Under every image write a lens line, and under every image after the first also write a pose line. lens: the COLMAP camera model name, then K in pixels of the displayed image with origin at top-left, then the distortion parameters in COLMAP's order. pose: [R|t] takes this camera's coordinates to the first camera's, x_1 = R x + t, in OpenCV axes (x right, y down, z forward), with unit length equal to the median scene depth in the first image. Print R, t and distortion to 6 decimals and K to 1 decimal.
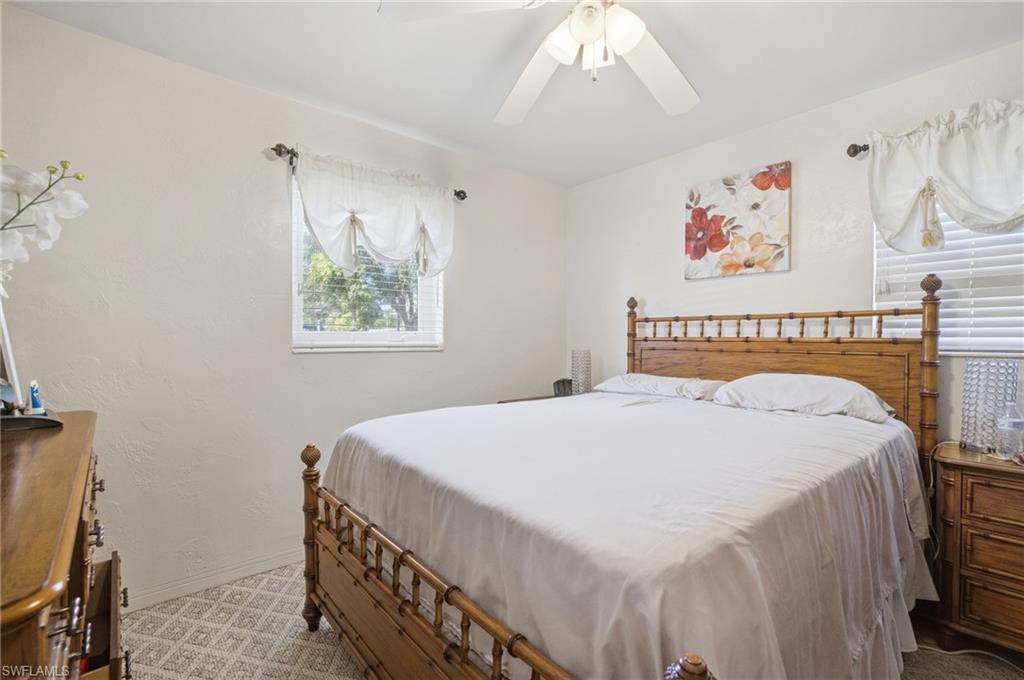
lens RADIAL K [[449.9, 0, 518.9], [0, 449.9, 338.9], [0, 0, 1]] dist [-0.042323, 0.014178]
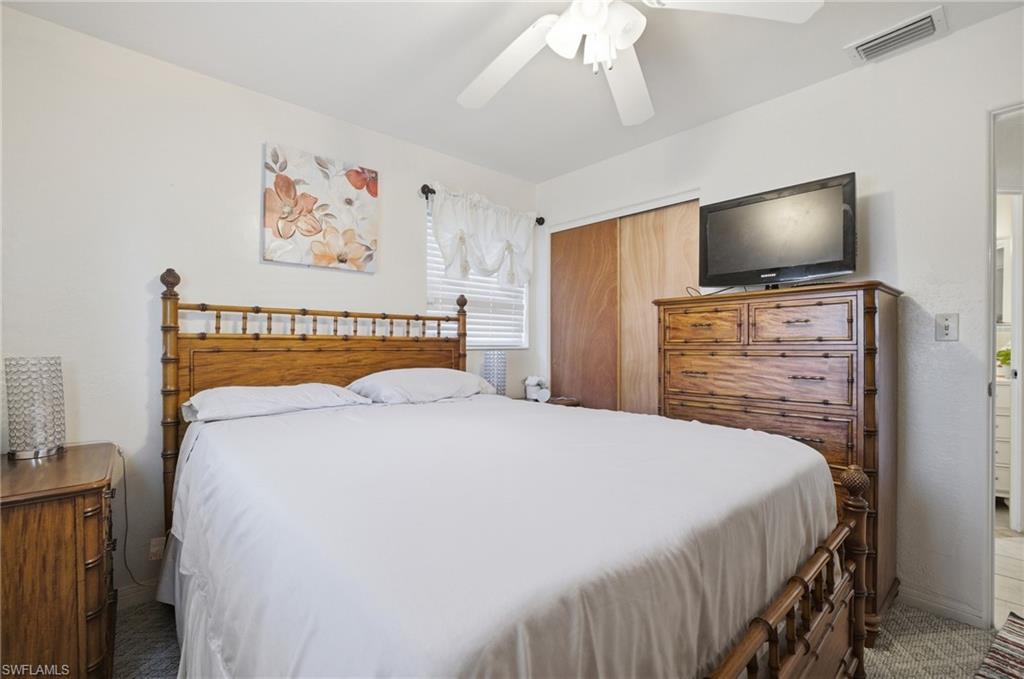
lens RADIAL K [[449.9, 0, 518.9], [0, 449.9, 338.4], [0, 0, 1]] dist [-0.042323, 0.014178]
pose [[-0.023952, -0.004414, 0.999703, -0.457558], [-0.014704, 0.999884, 0.004063, -0.006610], [-0.999605, -0.014602, -0.024014, 0.641003]]
